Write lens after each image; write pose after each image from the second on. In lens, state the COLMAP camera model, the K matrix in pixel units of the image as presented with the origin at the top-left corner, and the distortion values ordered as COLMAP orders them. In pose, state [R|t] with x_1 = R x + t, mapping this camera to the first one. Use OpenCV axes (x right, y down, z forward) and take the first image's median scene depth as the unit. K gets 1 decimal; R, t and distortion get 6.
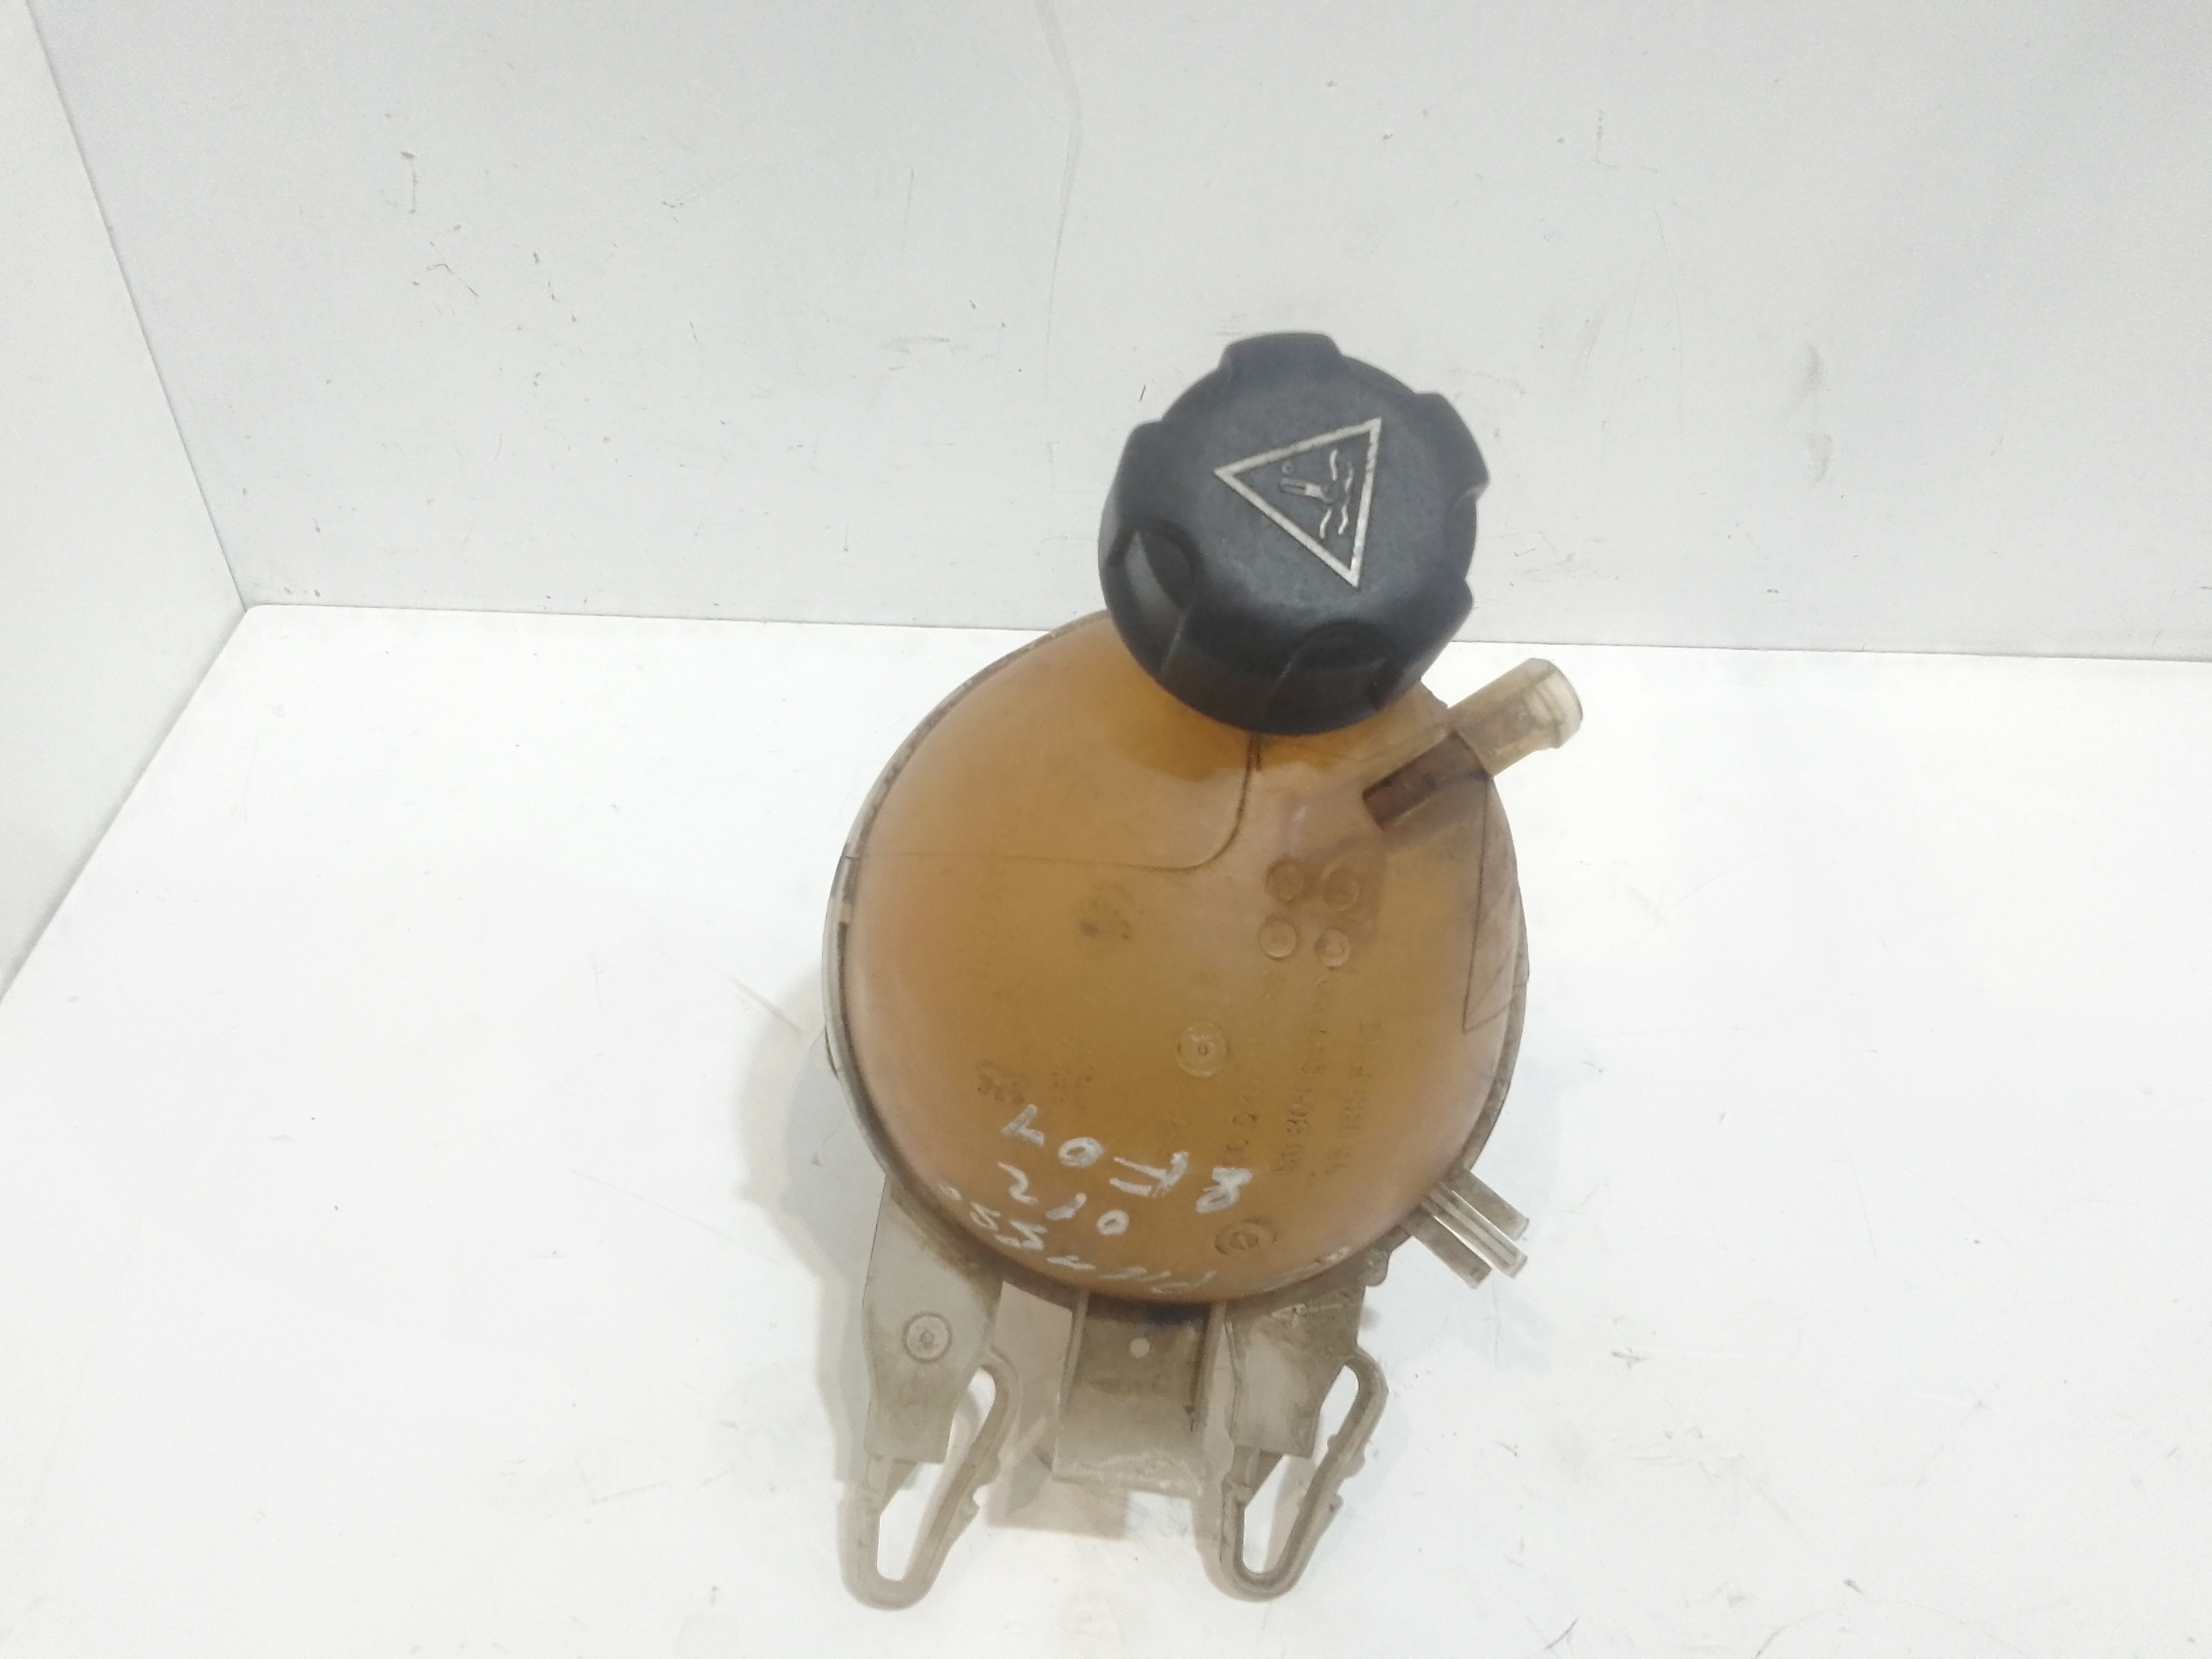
lens RADIAL K [[1717.5, 0, 1105.5], [0, 1717.5, 834.4], [0, 0, 1]] dist [0.010320, -0.041249]
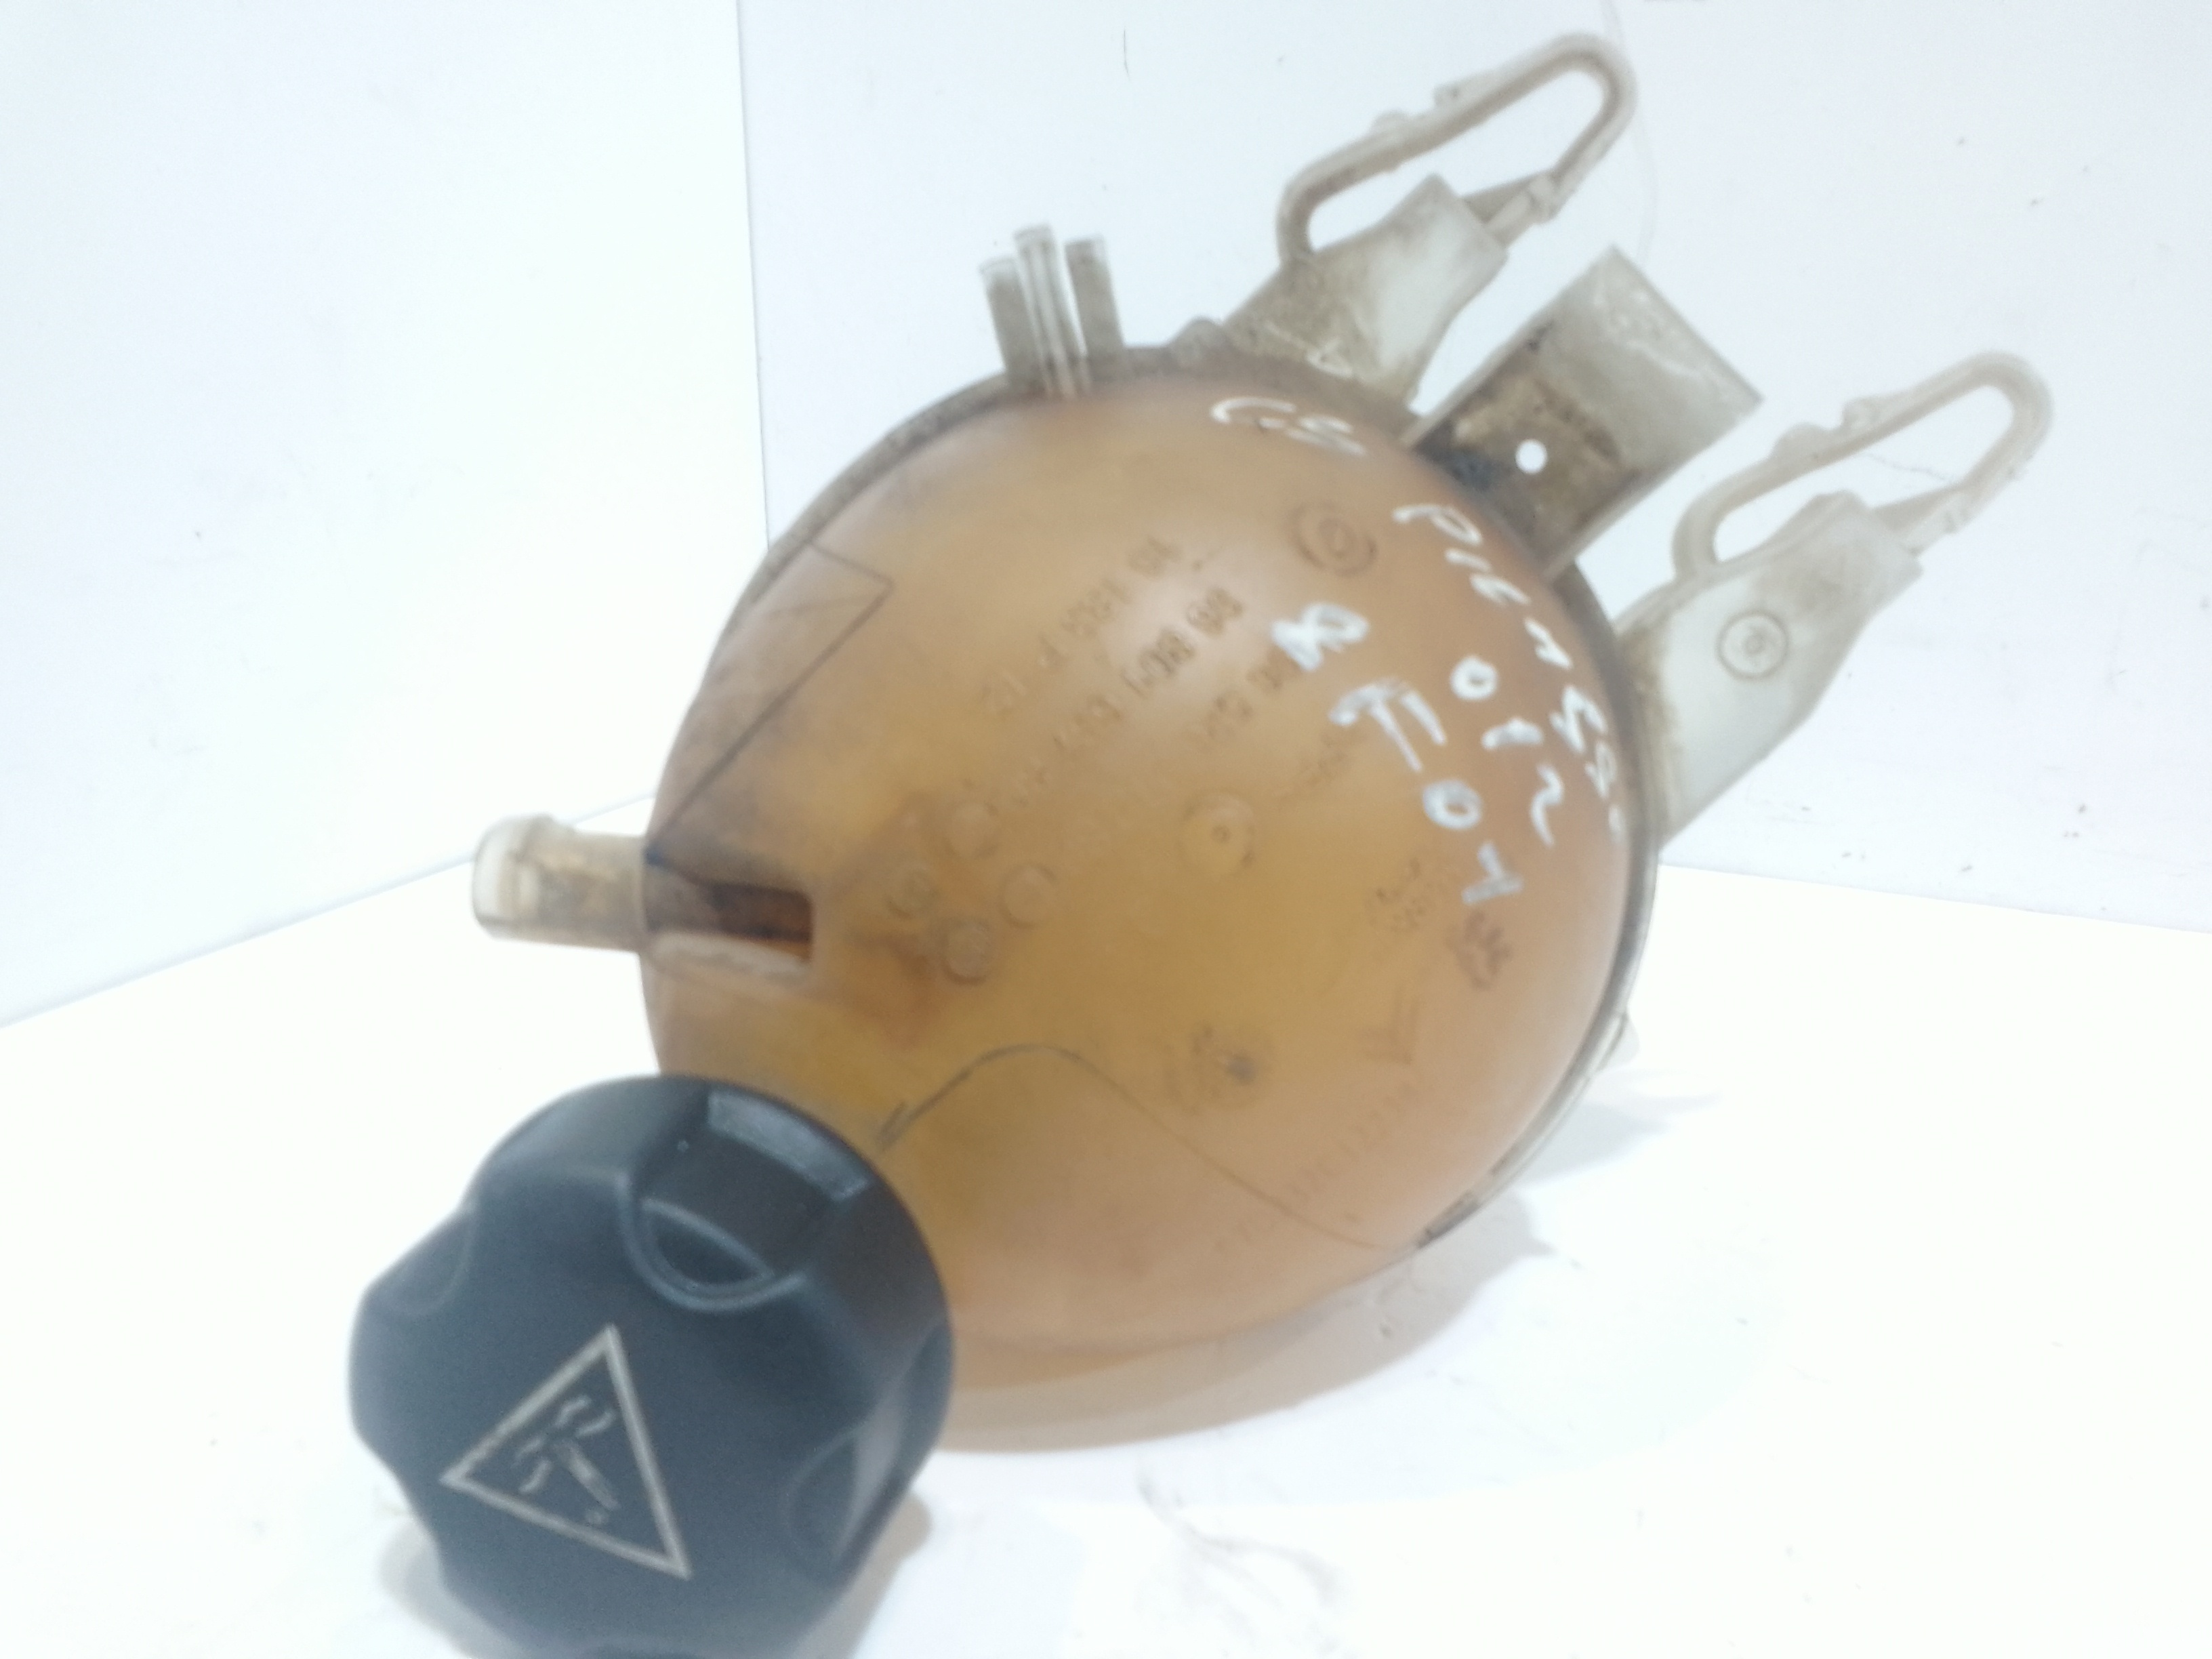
lens RADIAL K [[1717.5, 0, 1106.7], [0, 1717.5, 815.6], [0, 0, 1]] dist [0.010320, -0.041249]
pose [[-0.800630, -0.595500, -0.066116, 0.125330], [0.599139, -0.796620, -0.080180, 0.141624], [-0.004922, -0.103807, 0.994585, 0.302441]]
